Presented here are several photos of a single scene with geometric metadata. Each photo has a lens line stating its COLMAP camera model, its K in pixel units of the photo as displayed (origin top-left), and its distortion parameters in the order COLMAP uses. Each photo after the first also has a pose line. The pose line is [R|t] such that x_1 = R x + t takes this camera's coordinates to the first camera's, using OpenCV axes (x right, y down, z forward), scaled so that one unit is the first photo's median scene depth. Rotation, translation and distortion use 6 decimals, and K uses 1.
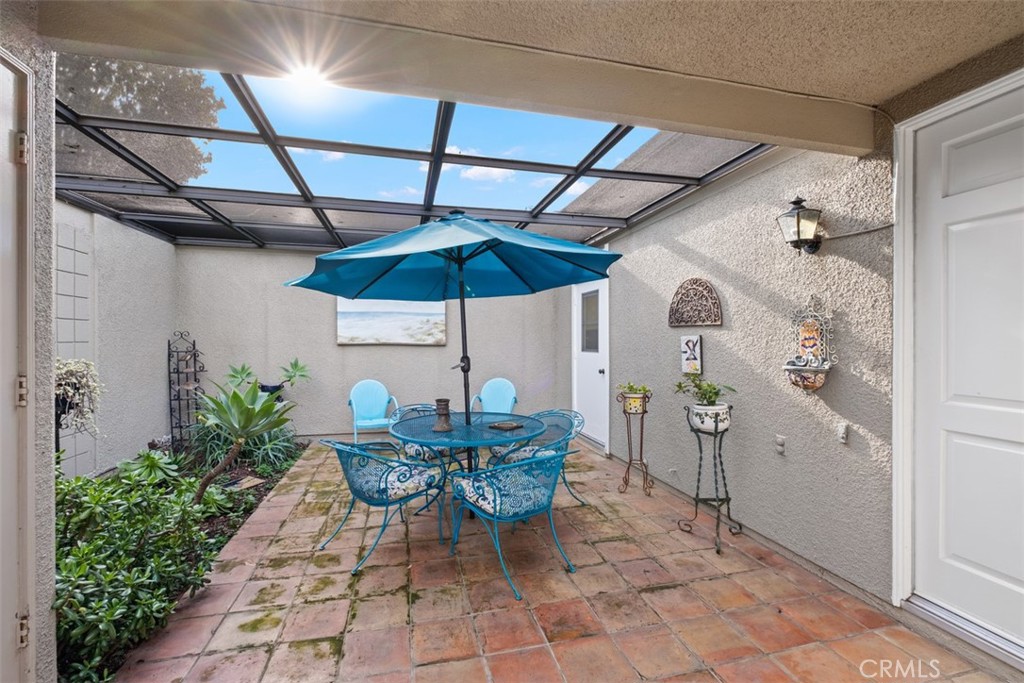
lens RADIAL K [[443.0, 0, 509.7], [0, 443.0, 339.1], [0, 0, 1]] dist [-0.004902, -0.000196]
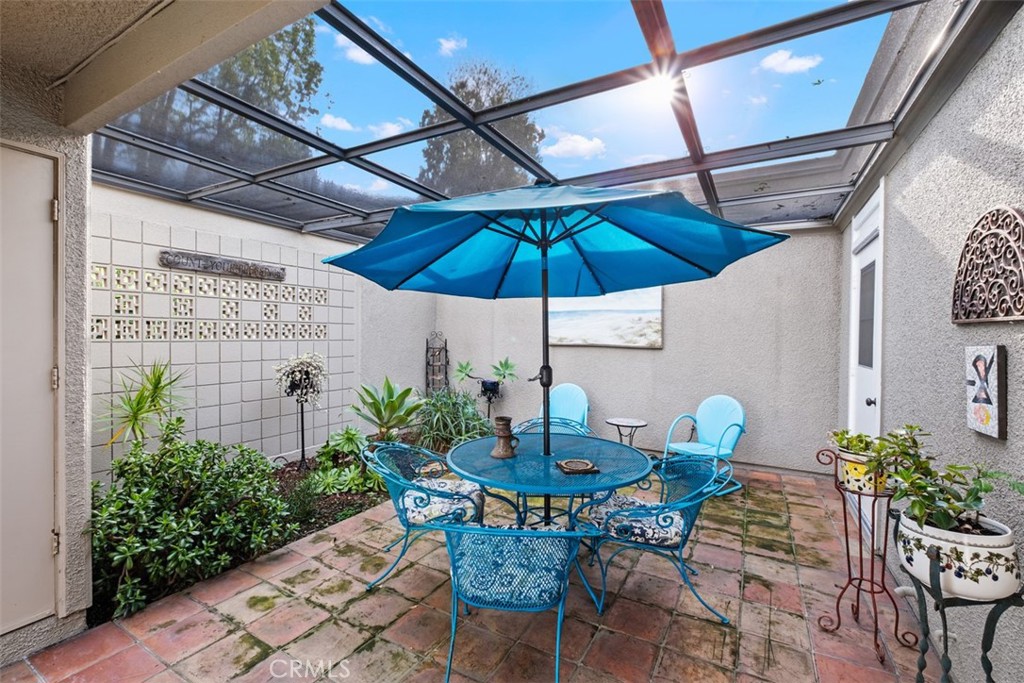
lens RADIAL K [[443.0, 0, 509.3], [0, 443.0, 340.5], [0, 0, 1]] dist [-0.004902, -0.000196]
pose [[0.723983, 0.014158, -0.689672, 0.368916], [-0.008460, 0.999896, 0.011645, -0.013778], [0.689766, -0.002596, 0.724028, 0.371426]]
